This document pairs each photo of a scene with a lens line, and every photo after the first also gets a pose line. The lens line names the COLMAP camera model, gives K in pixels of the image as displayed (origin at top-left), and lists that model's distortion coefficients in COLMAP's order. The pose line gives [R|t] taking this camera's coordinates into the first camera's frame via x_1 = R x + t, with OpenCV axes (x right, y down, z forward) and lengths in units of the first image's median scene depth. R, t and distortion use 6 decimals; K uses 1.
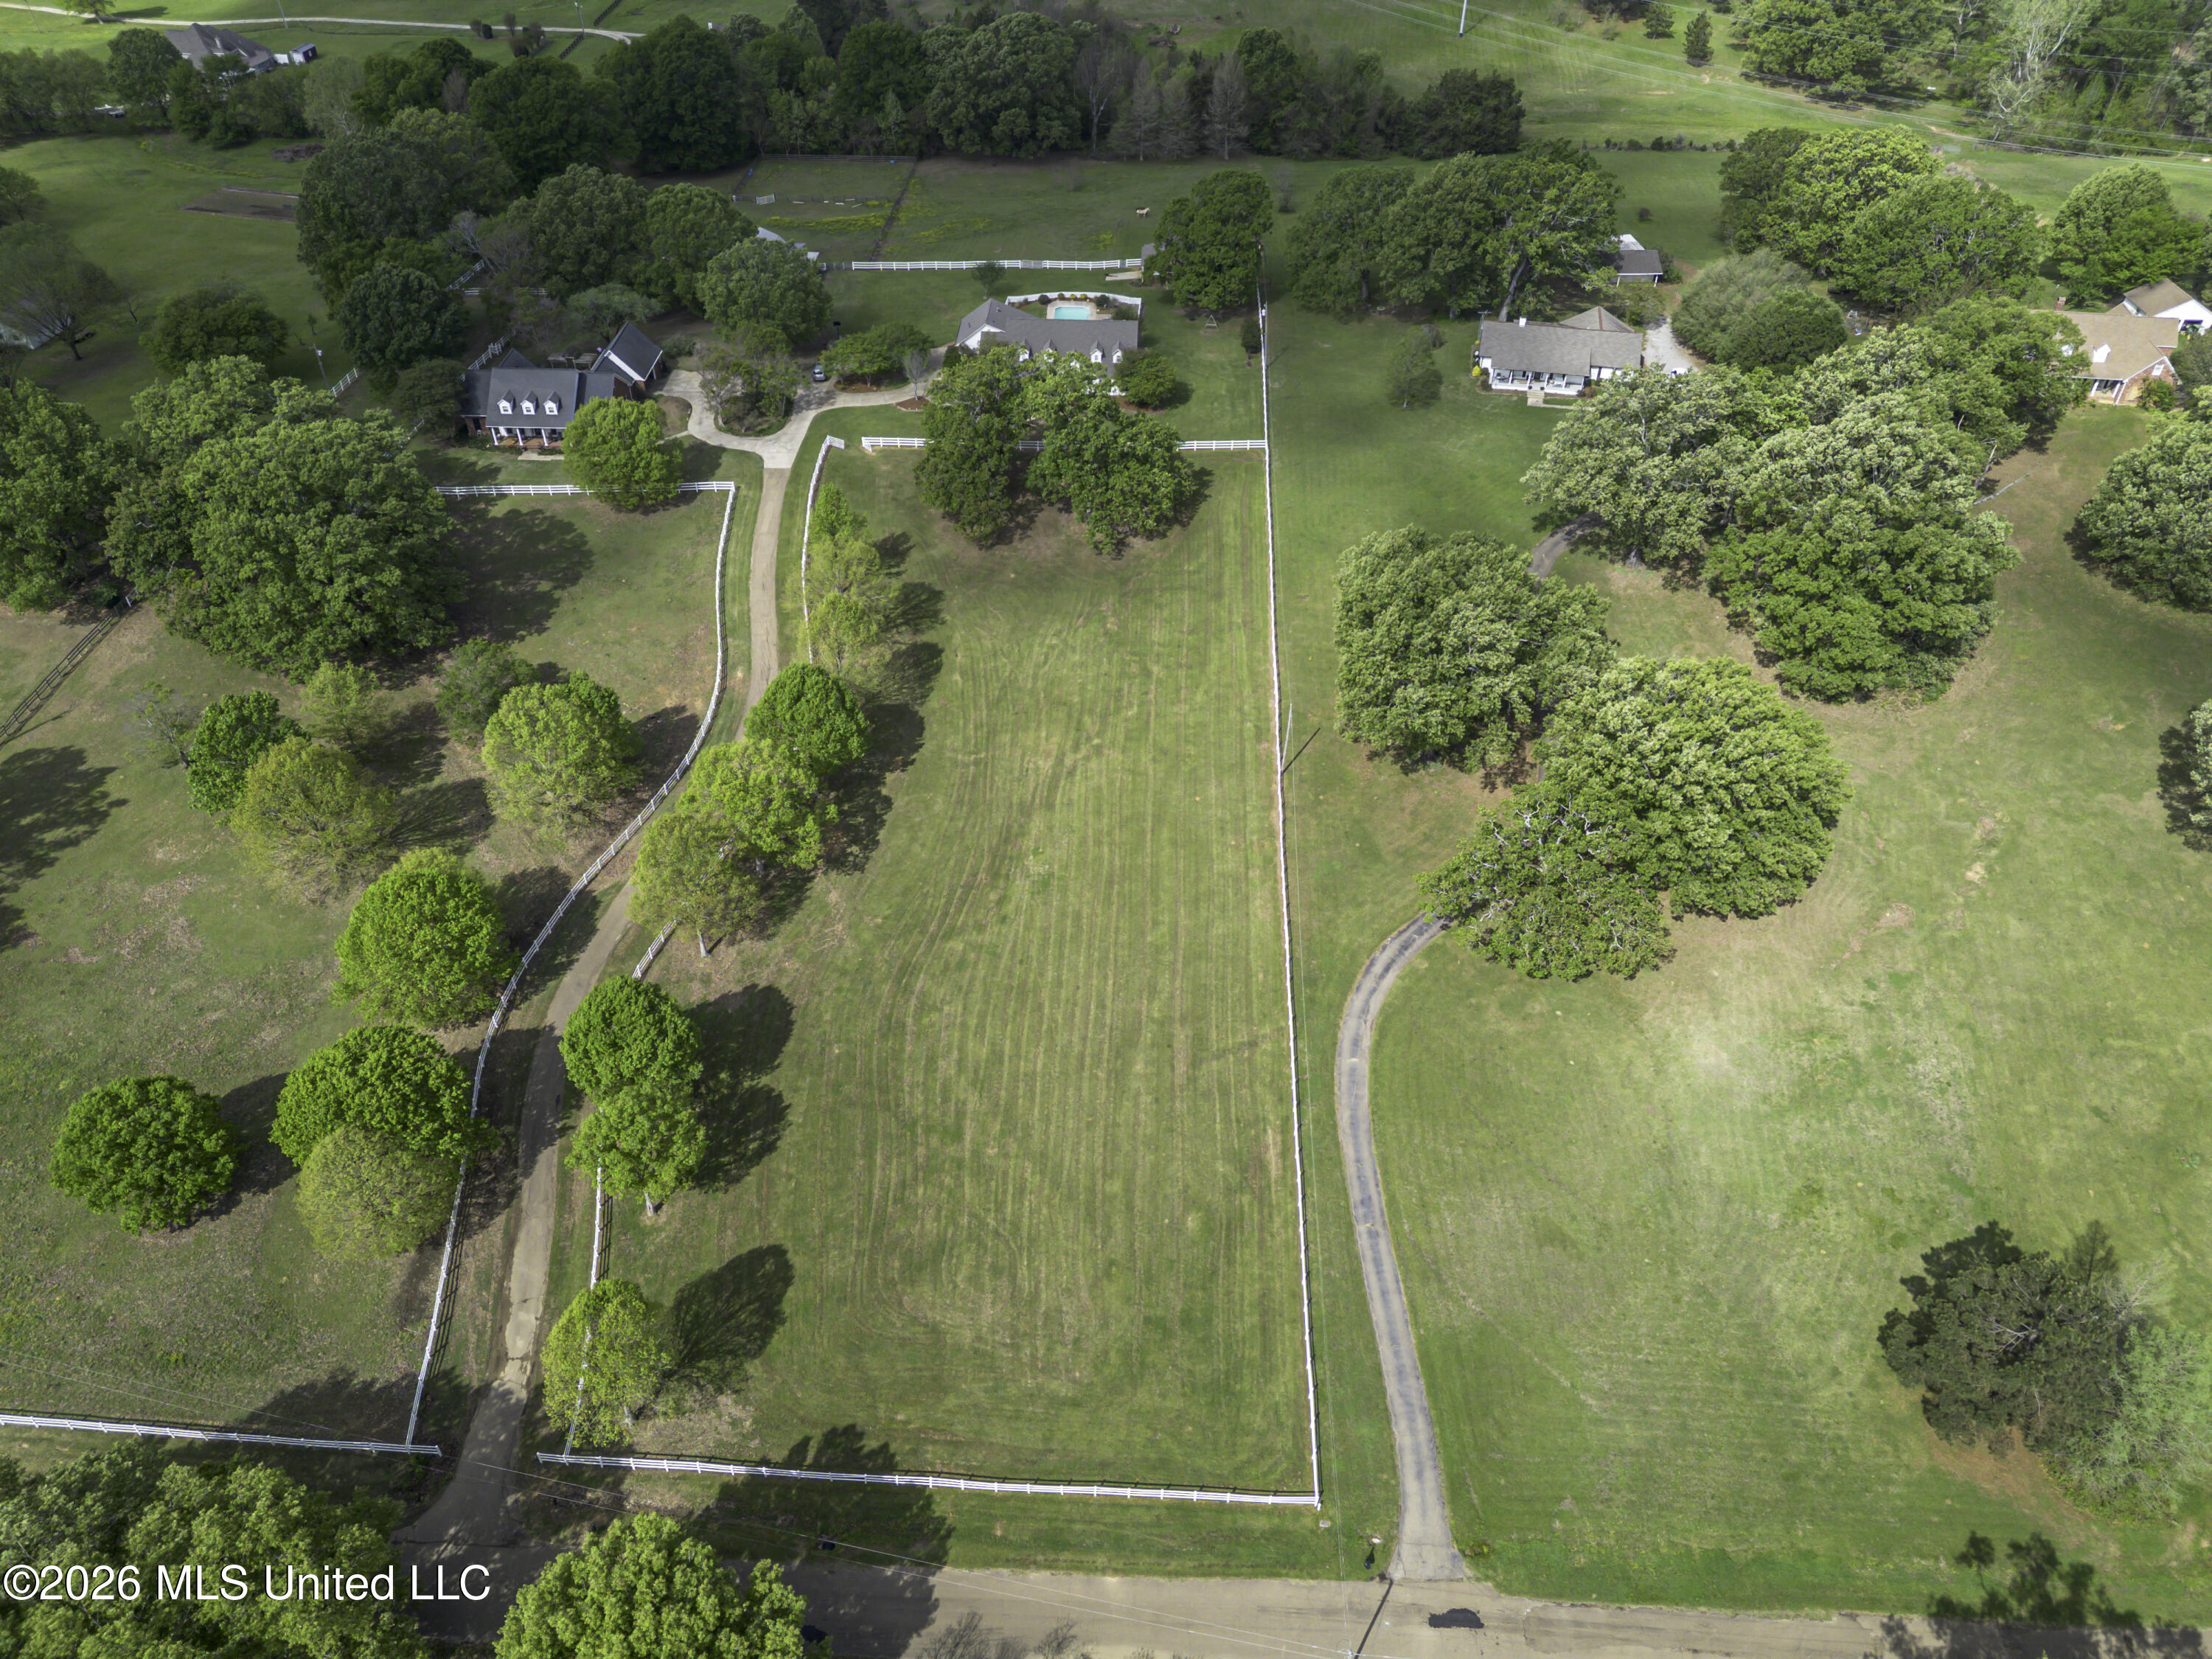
lens RADIAL K [[1558.4, 0, 1077.4], [0, 1558.4, 840.6], [0, 0, 1]] dist [0.068854, -0.060215]
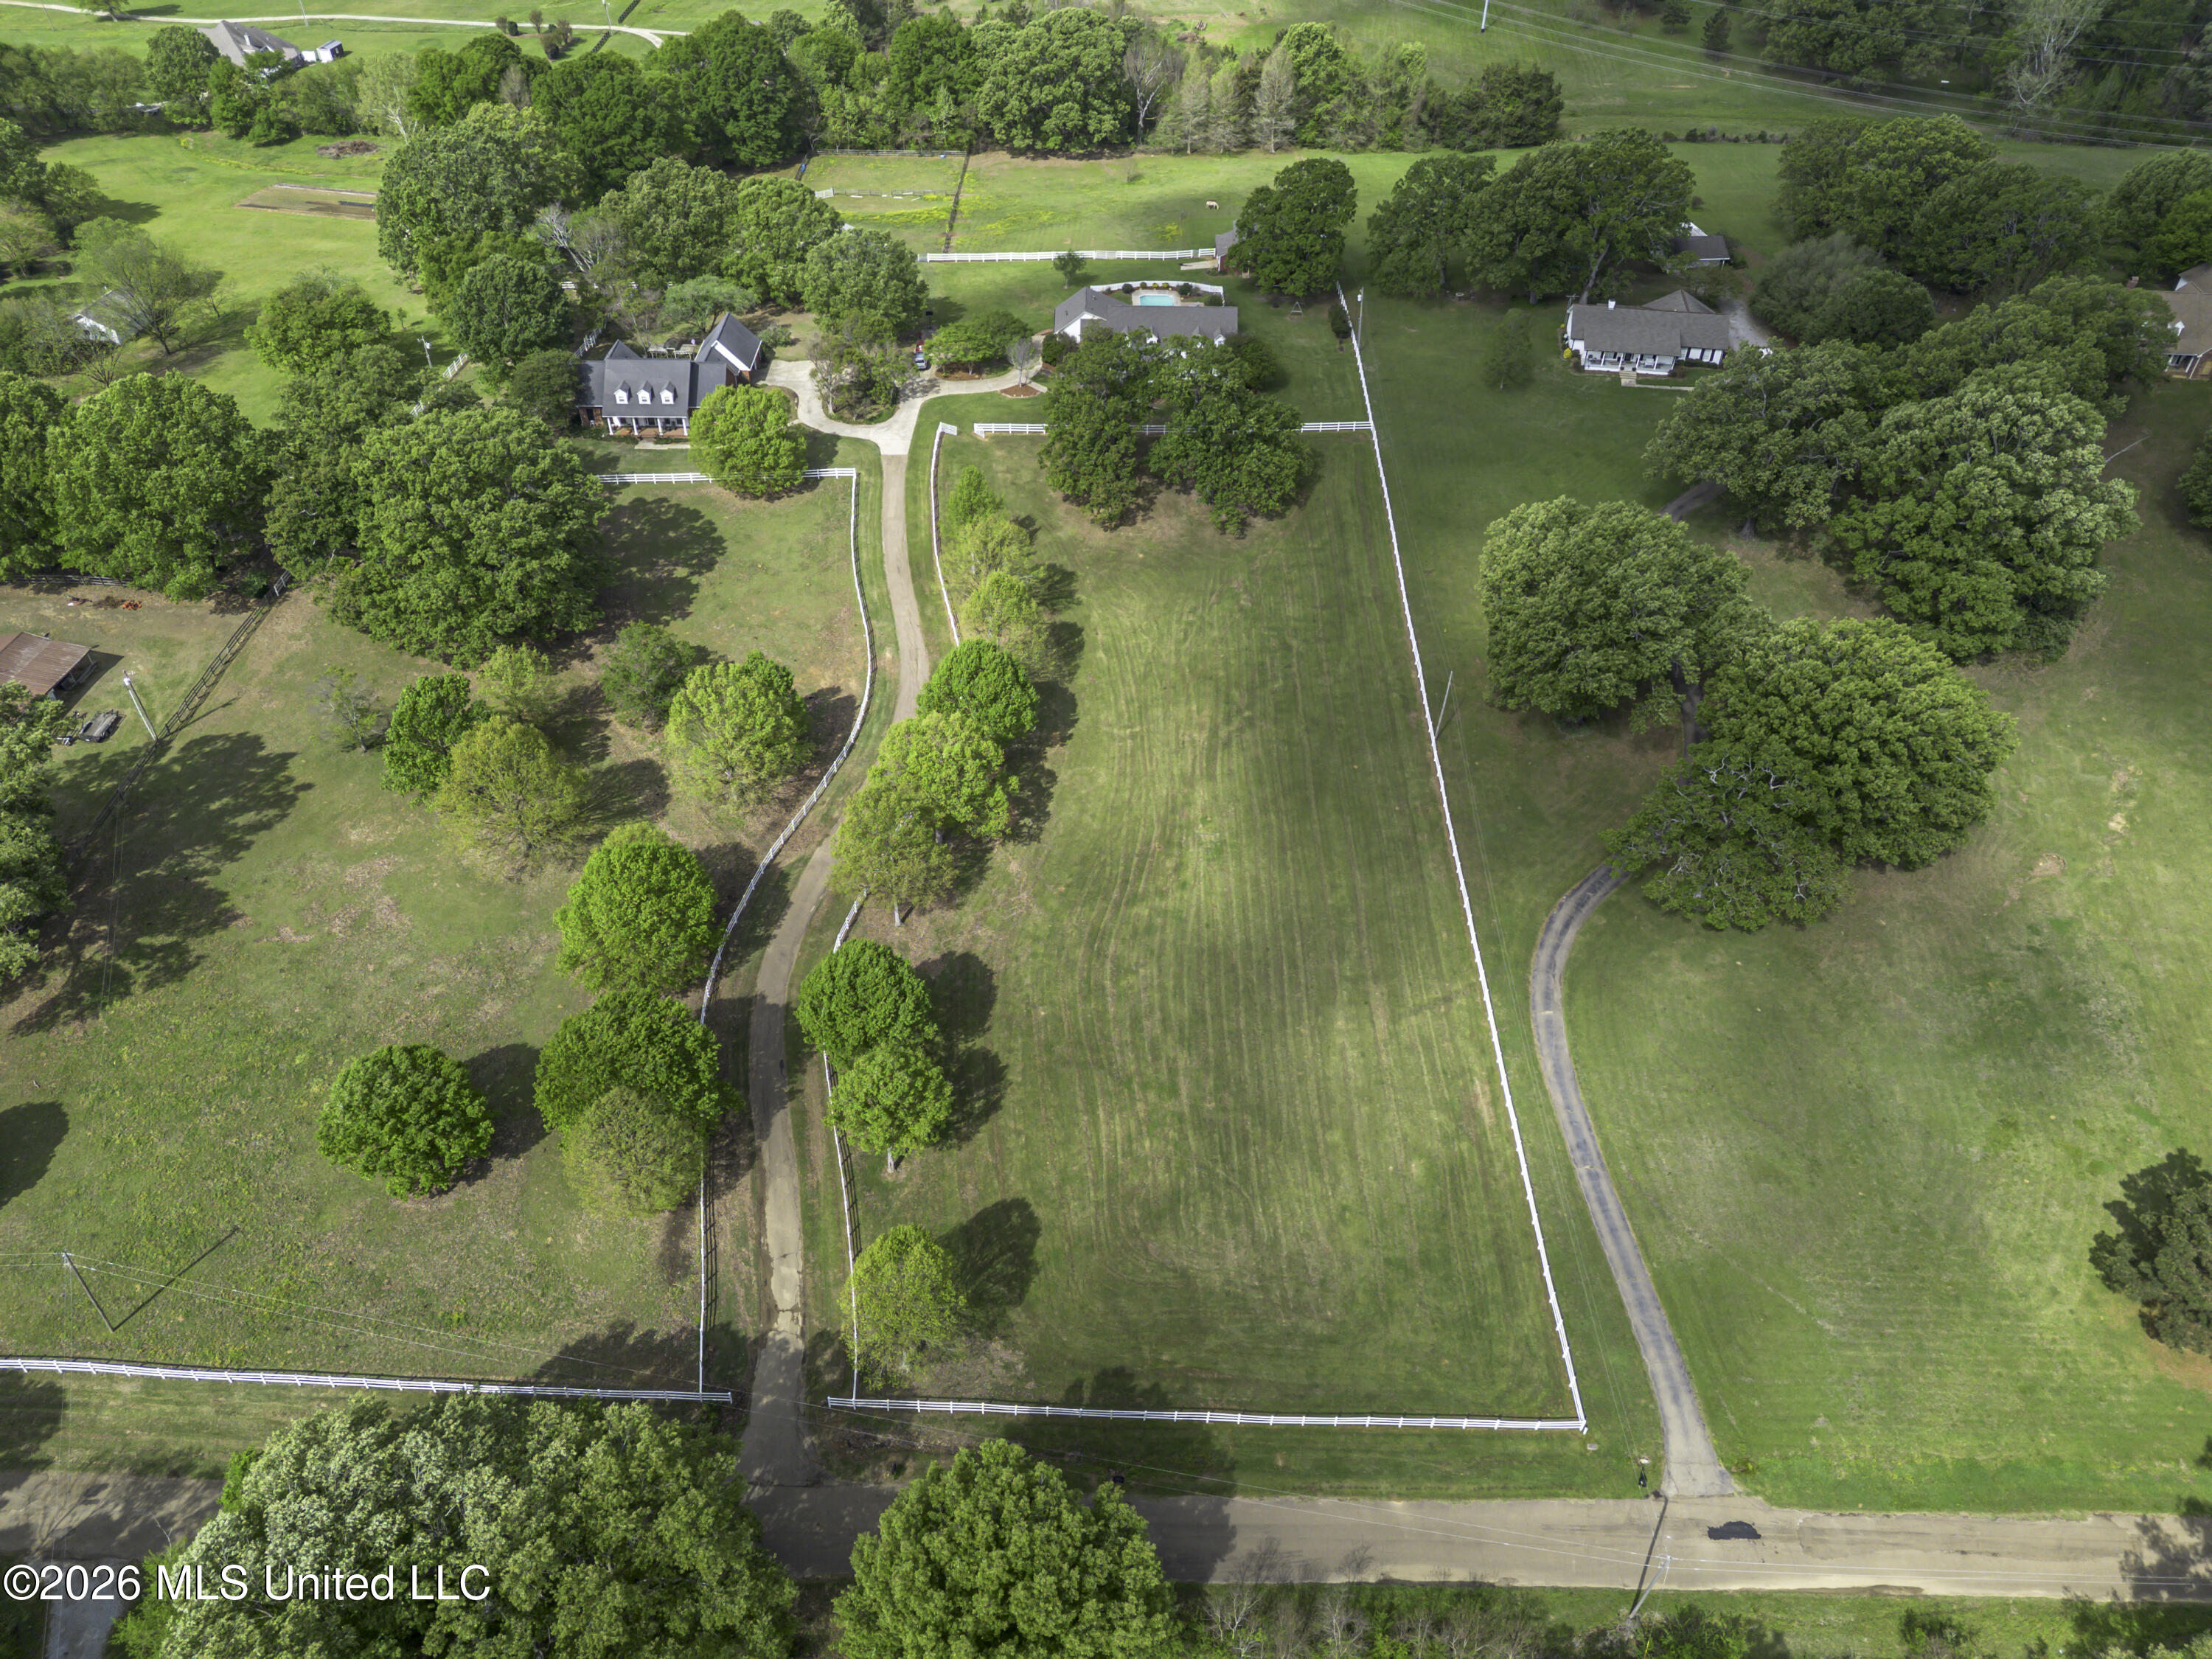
lens RADIAL K [[1558.4, 0, 1106.0], [0, 1558.4, 829.5], [0, 0, 1]] dist [0.071088, -0.062821]
pose [[0.999352, -0.017312, 0.031547, -0.130598], [0.017484, 0.999834, -0.005176, 0.018216], [-0.031452, 0.005725, 0.999489, -0.022517]]
